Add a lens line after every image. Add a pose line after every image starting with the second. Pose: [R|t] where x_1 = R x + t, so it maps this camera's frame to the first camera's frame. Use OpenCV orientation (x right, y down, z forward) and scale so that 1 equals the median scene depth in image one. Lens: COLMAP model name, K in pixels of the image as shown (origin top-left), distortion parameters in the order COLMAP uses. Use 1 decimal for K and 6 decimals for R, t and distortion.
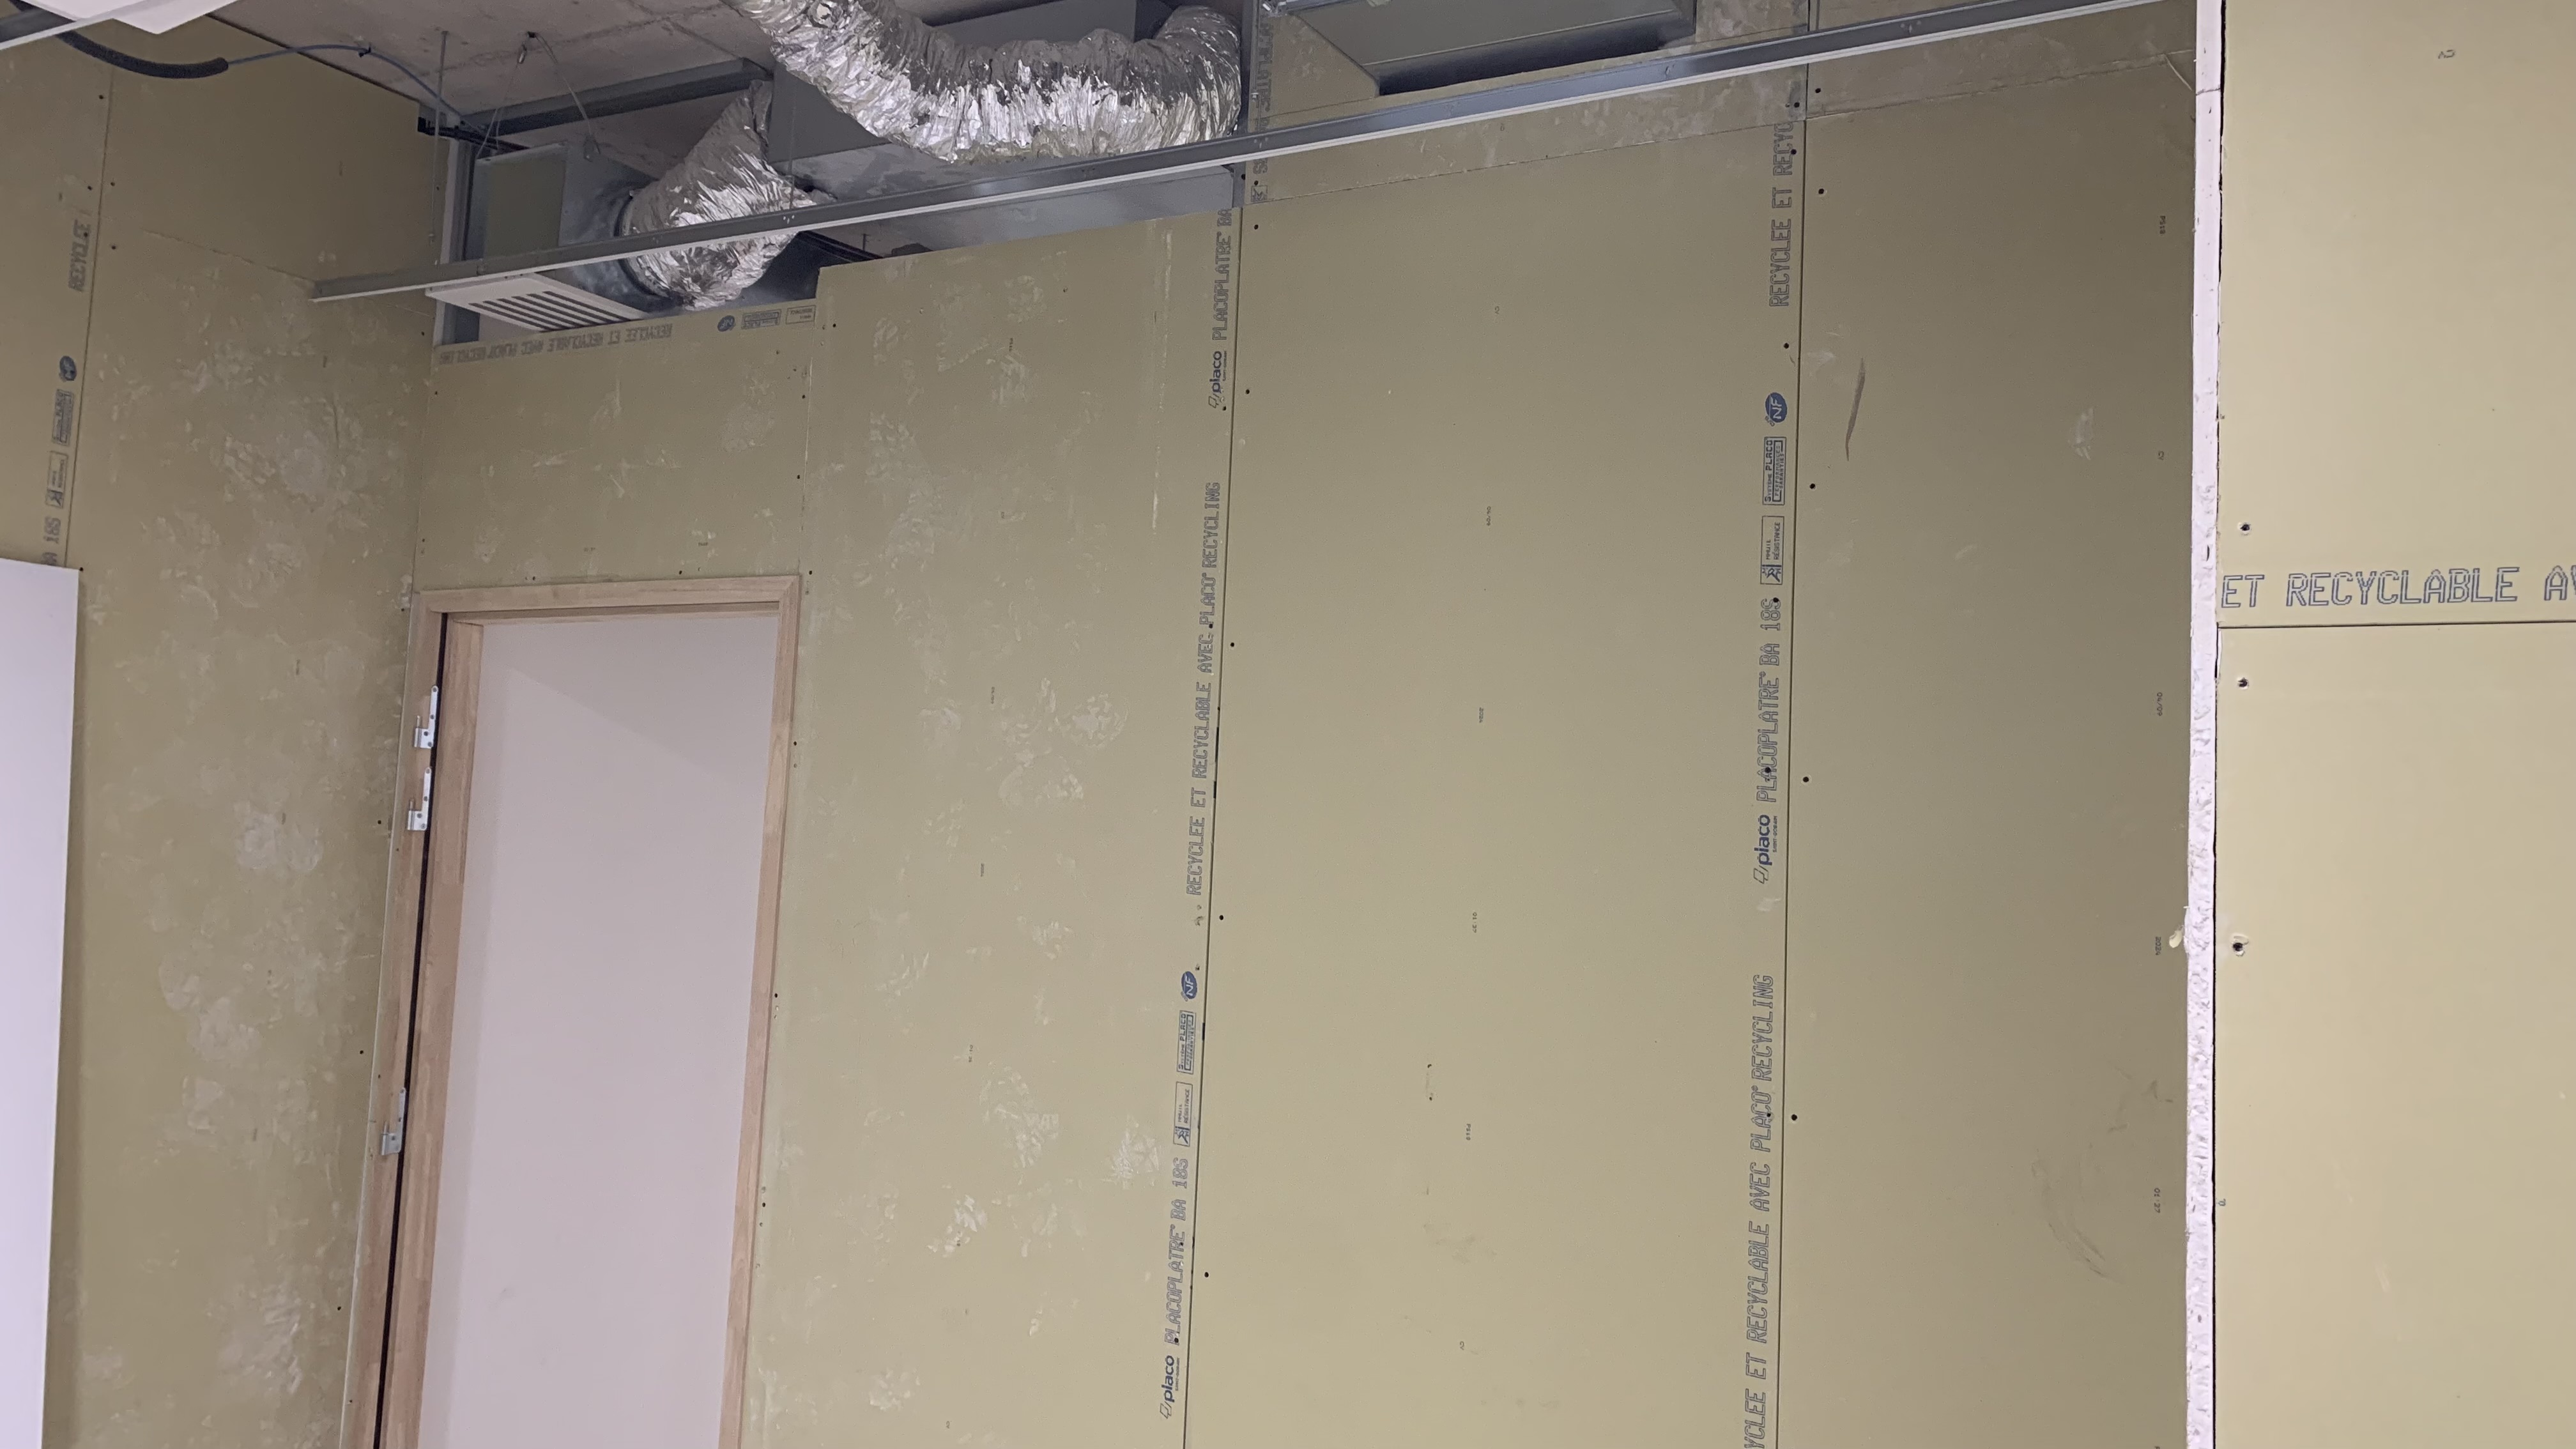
lens RADIAL K [[1961.3, 0, 1243.0], [0, 1961.3, 709.8], [0, 0, 1]] dist [0.011857, -0.004187]
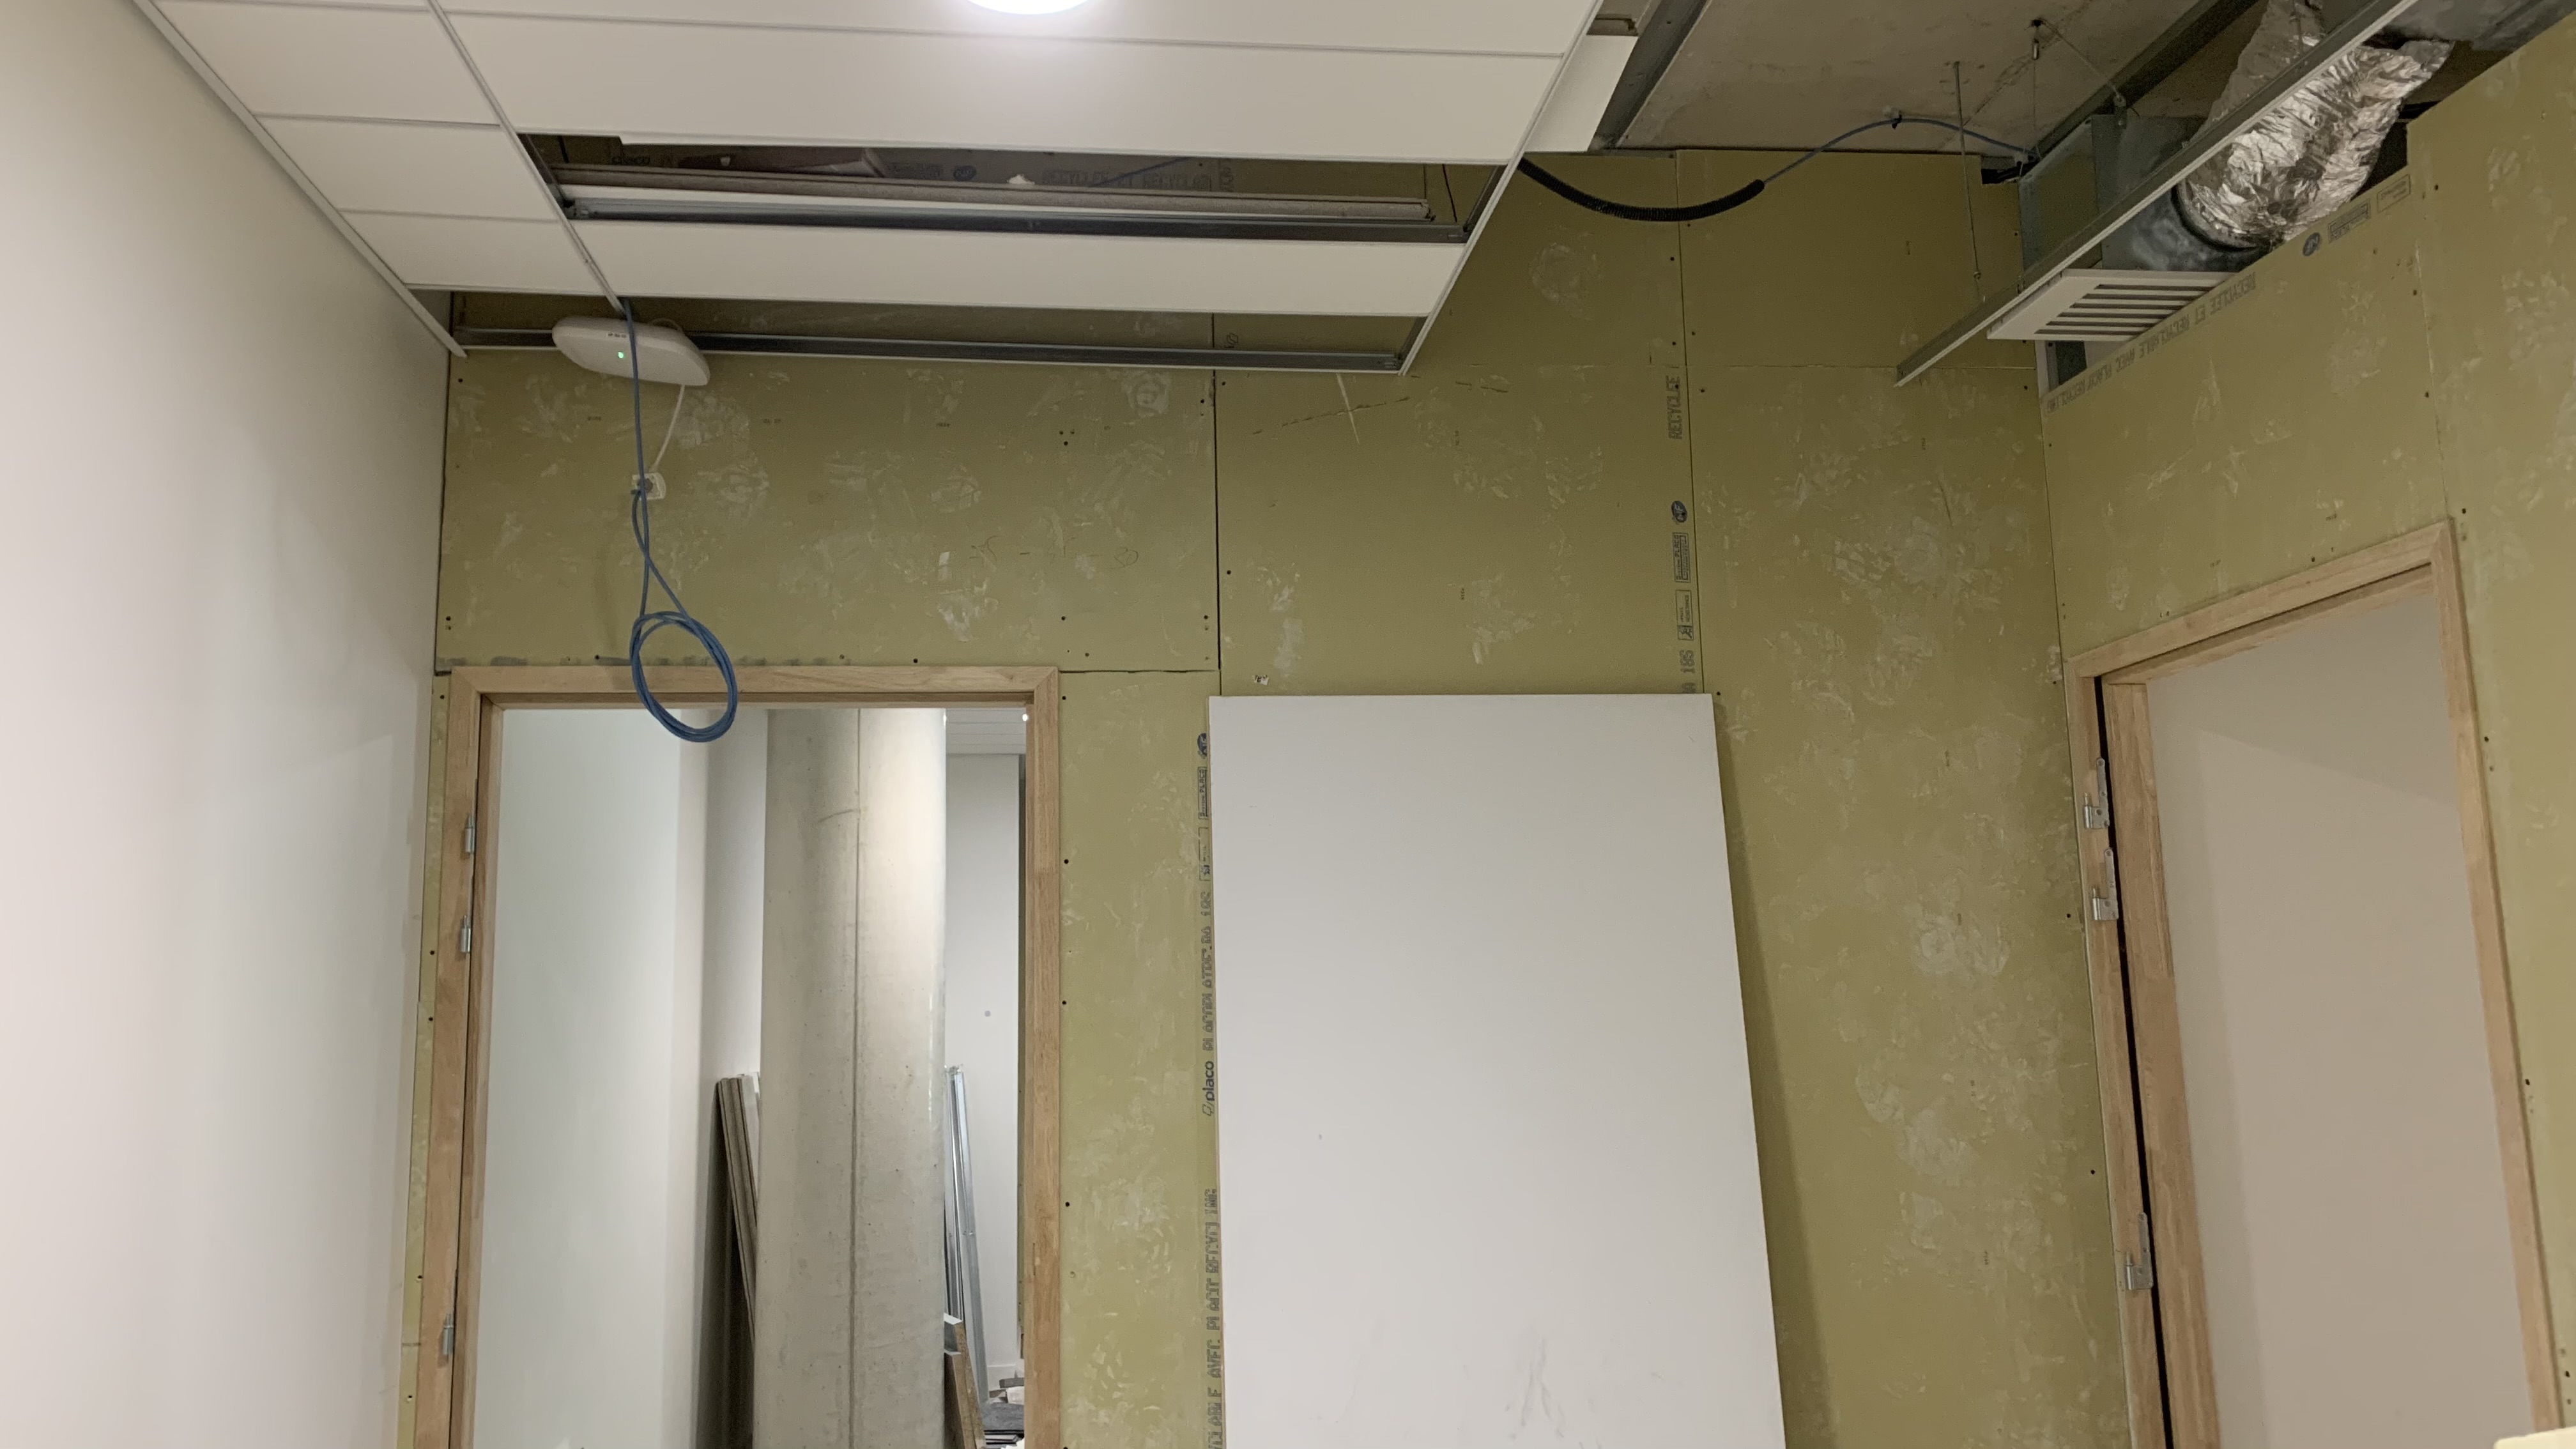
lens RADIAL K [[1961.3, 0, 1243.0], [0, 1961.3, 709.8], [0, 0, 1]] dist [0.011857, -0.004187]
pose [[0.587120, -0.183850, -0.788346, 0.076286], [0.116447, 0.982921, -0.142503, 0.051781], [0.801081, -0.008134, 0.598501, 0.159159]]
